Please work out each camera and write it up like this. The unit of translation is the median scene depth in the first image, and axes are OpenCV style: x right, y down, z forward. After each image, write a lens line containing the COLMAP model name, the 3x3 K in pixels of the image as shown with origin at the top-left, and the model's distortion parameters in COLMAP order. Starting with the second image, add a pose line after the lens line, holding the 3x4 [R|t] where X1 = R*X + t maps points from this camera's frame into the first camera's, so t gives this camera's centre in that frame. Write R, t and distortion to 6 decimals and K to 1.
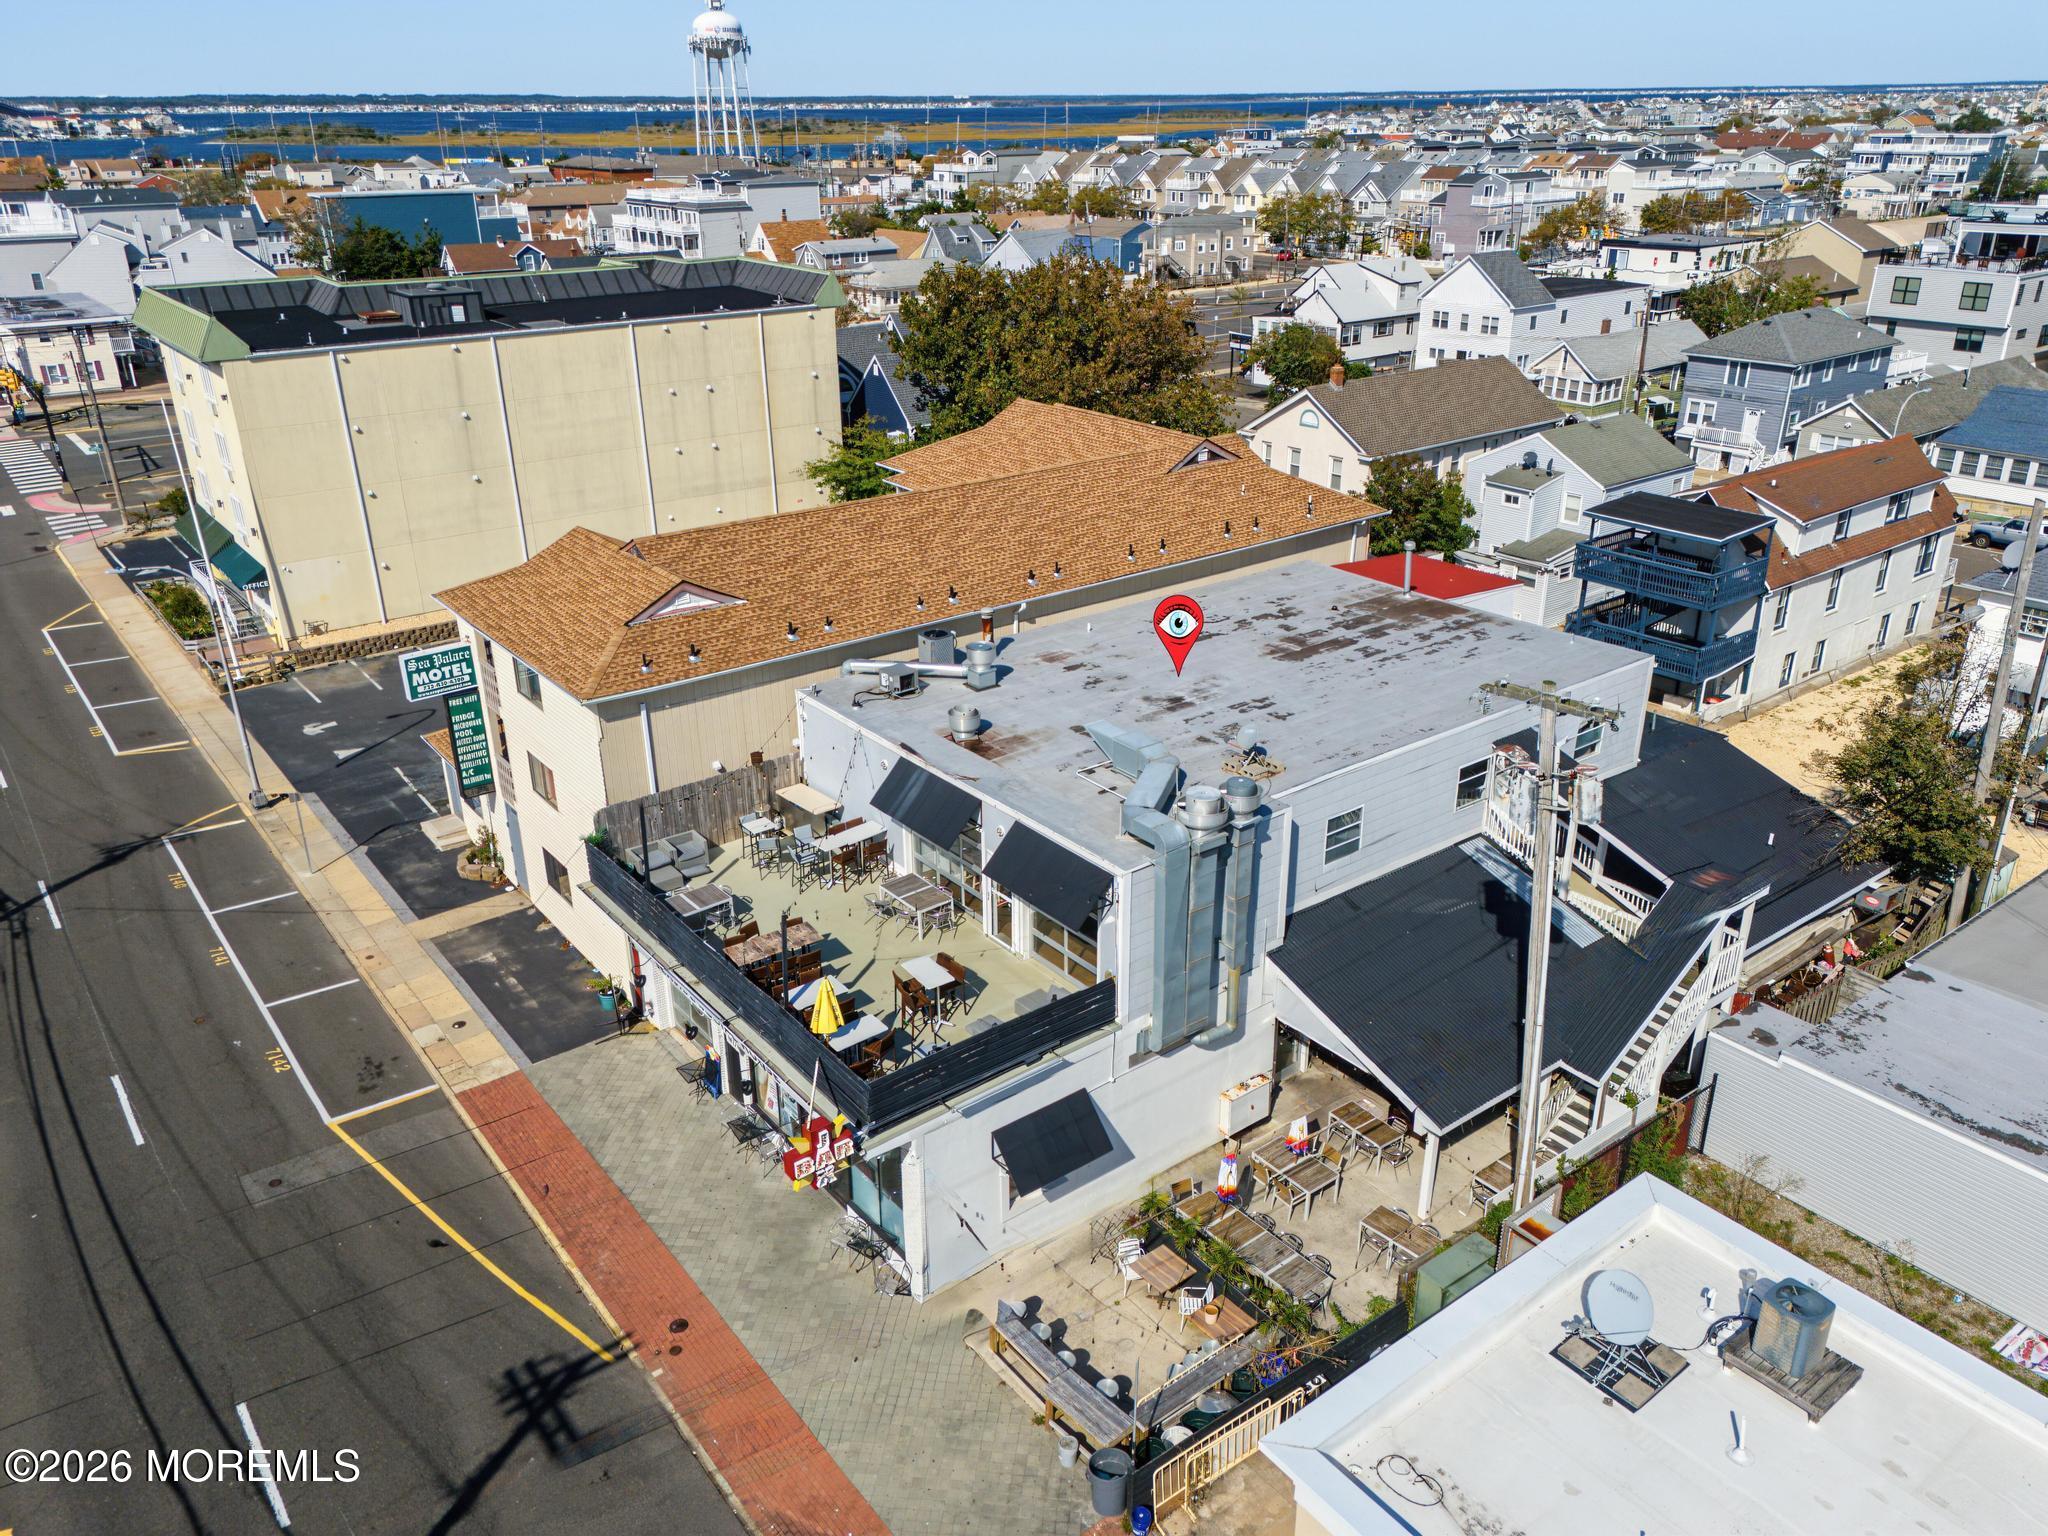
lens RADIAL K [[1501.9, 0, 1022.0], [0, 1501.9, 771.8], [0, 0, 1]] dist [0.076388, -0.074875]
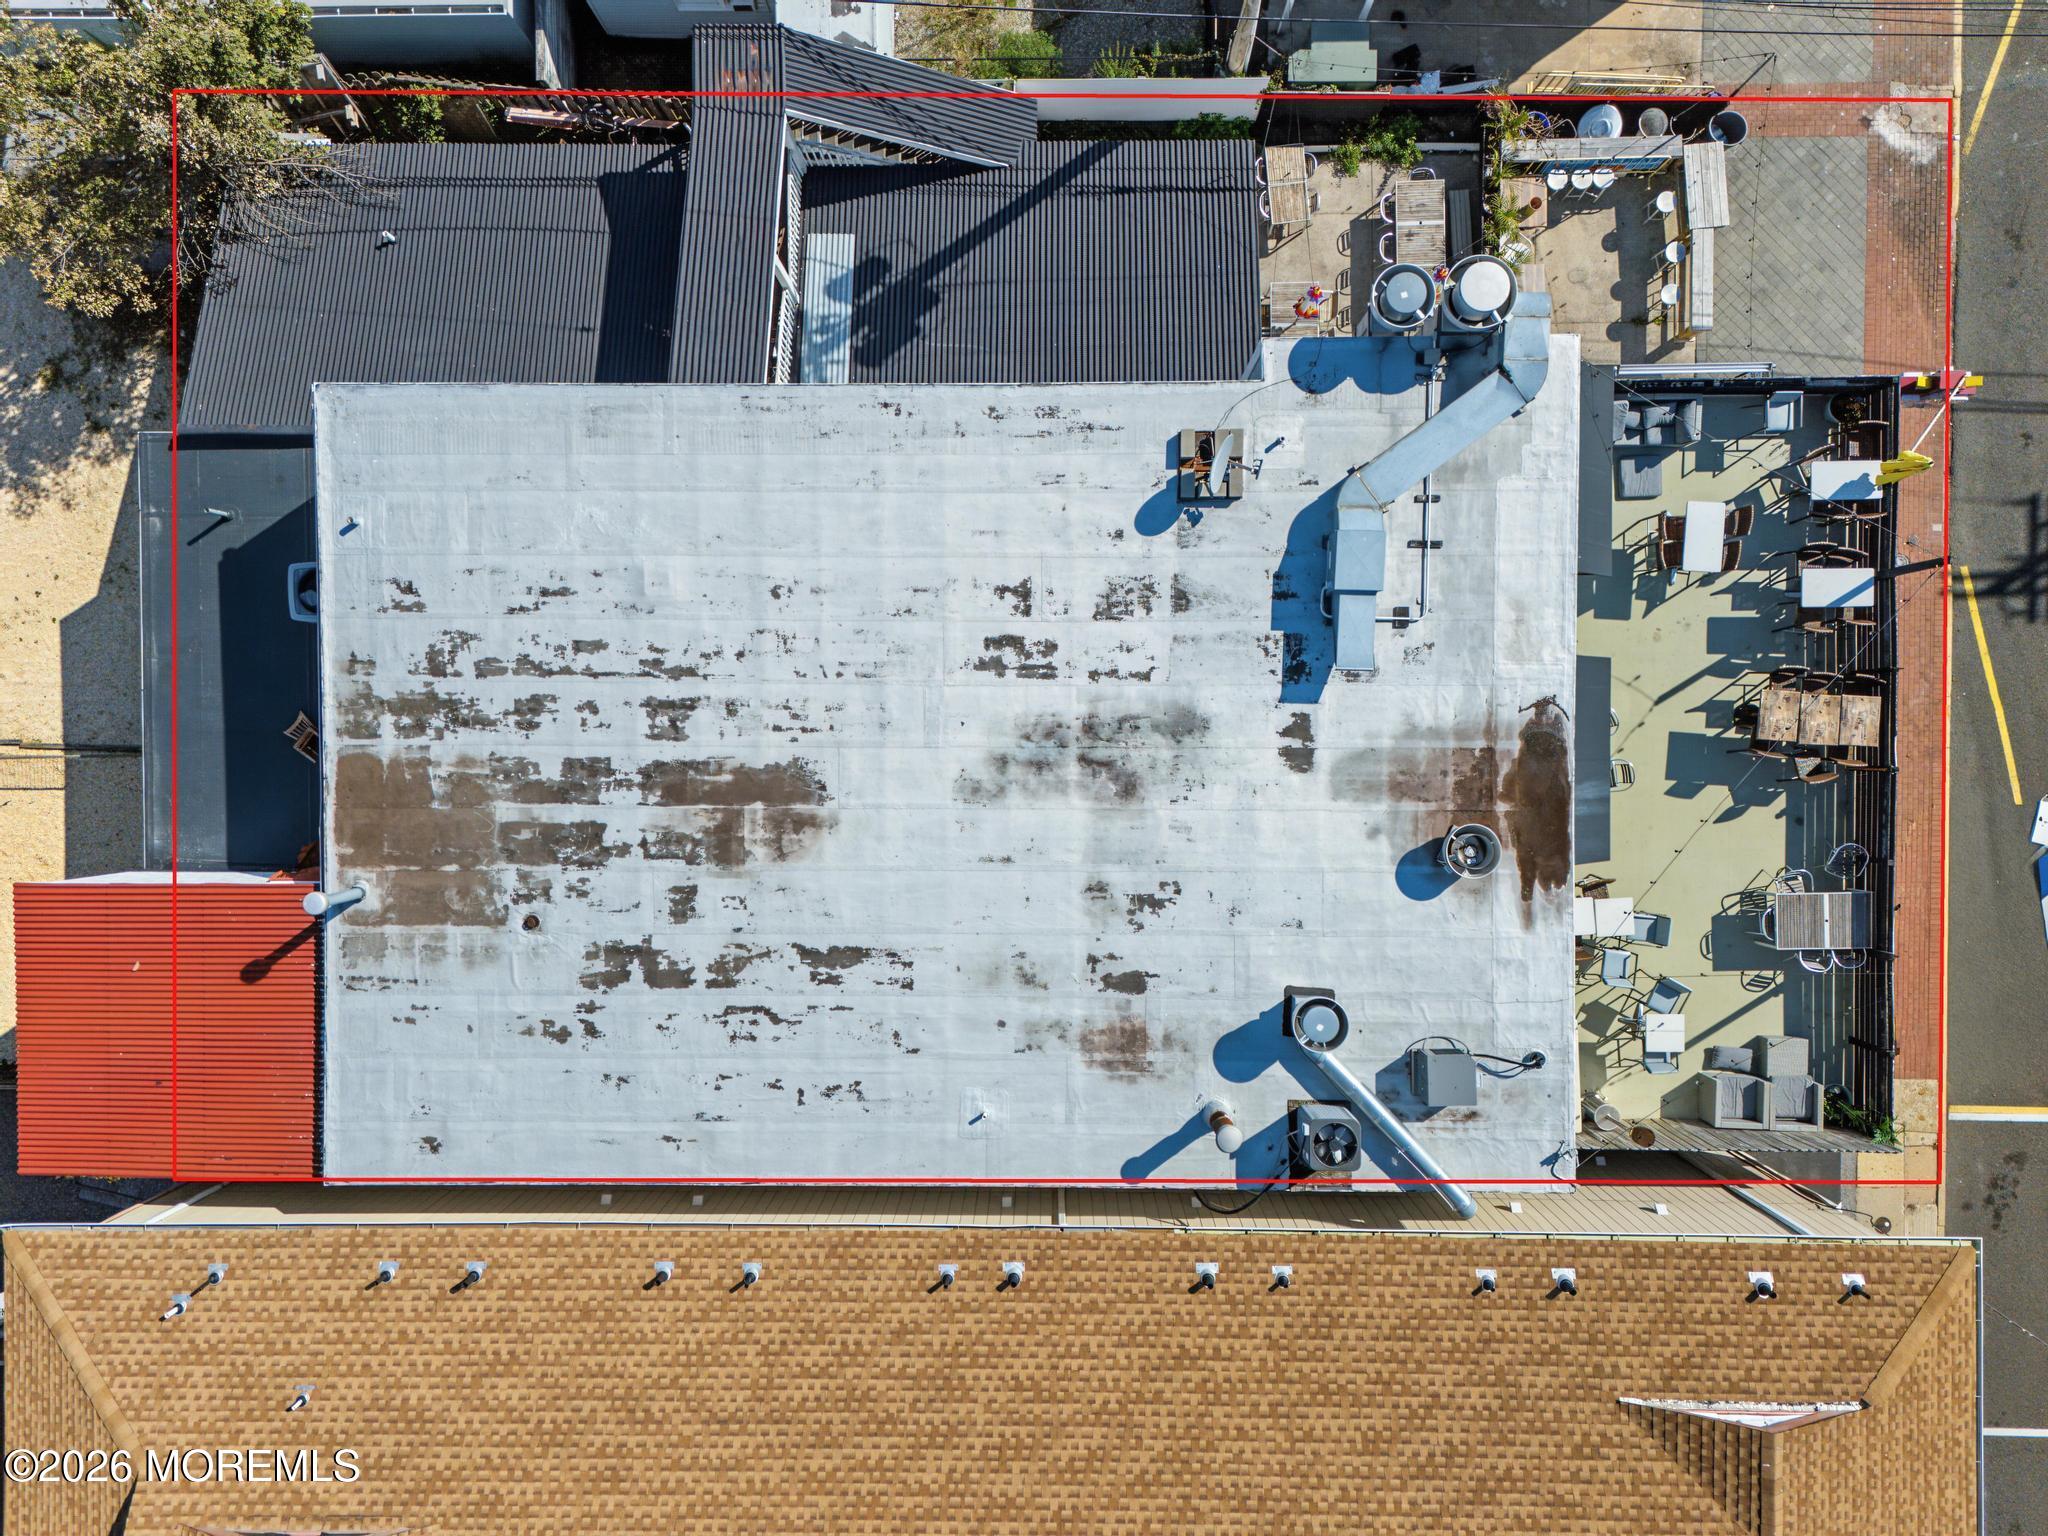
lens RADIAL K [[1501.9, 0, 1022.0], [0, 1501.9, 771.8], [0, 0, 1]] dist [0.076388, -0.074875]
pose [[-0.796330, -0.599510, 0.080292, 0.067333], [0.269667, -0.233066, 0.934323, -0.584821], [-0.541423, 0.765682, 0.347265, 0.748341]]
